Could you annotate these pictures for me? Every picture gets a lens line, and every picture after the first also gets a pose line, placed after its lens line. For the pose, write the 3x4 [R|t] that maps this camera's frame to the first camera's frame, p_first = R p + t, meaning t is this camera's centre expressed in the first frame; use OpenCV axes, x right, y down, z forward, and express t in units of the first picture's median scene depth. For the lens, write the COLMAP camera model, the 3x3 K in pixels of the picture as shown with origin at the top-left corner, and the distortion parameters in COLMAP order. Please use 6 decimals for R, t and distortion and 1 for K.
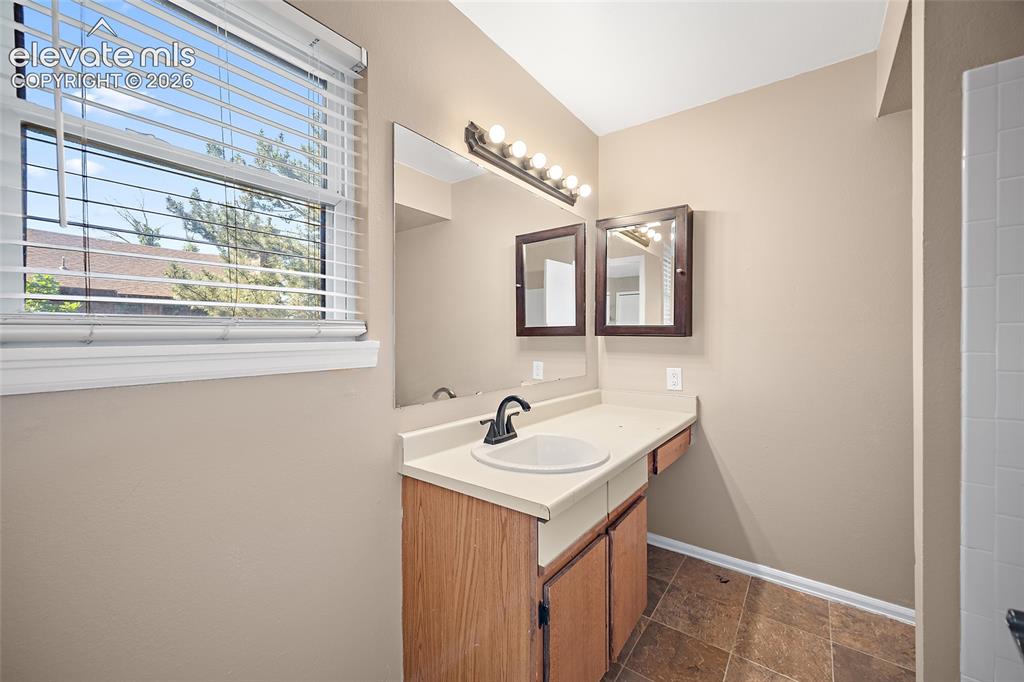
lens RADIAL K [[405.4, 0, 503.4], [0, 405.4, 338.5], [0, 0, 1]] dist [-0.001034, -0.001368]
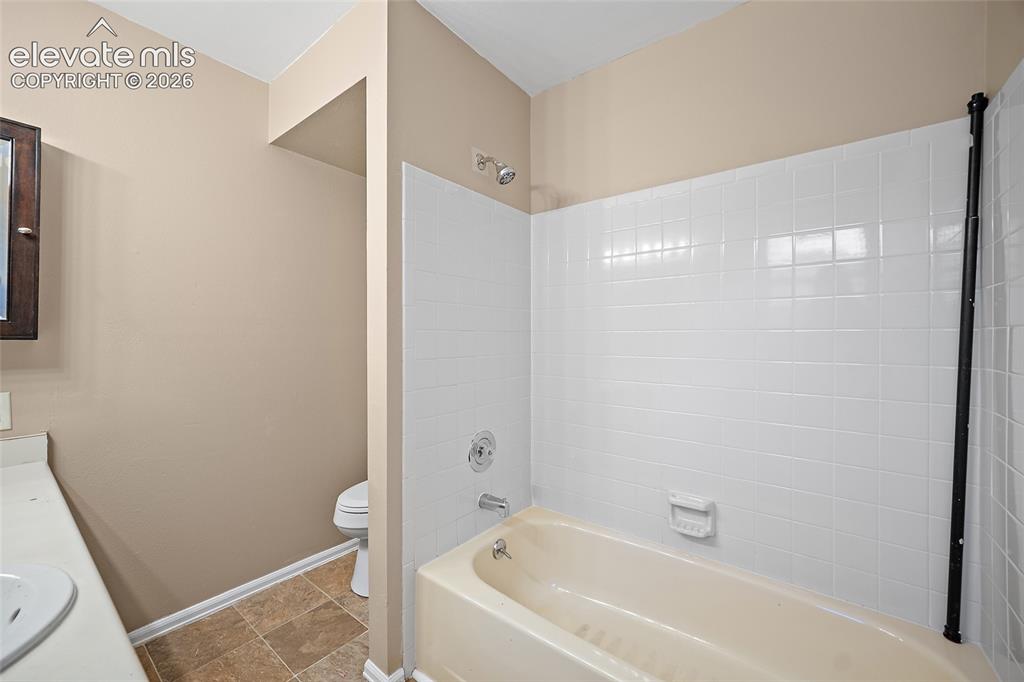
lens RADIAL K [[405.4, 0, 502.1], [0, 405.4, 339.9], [0, 0, 1]] dist [-0.001034, -0.001368]
pose [[0.012285, 0.000119, 0.999925, -0.192390], [0.008501, 0.999964, -0.000224, 0.001963], [-0.999888, 0.008503, 0.012284, 0.338308]]
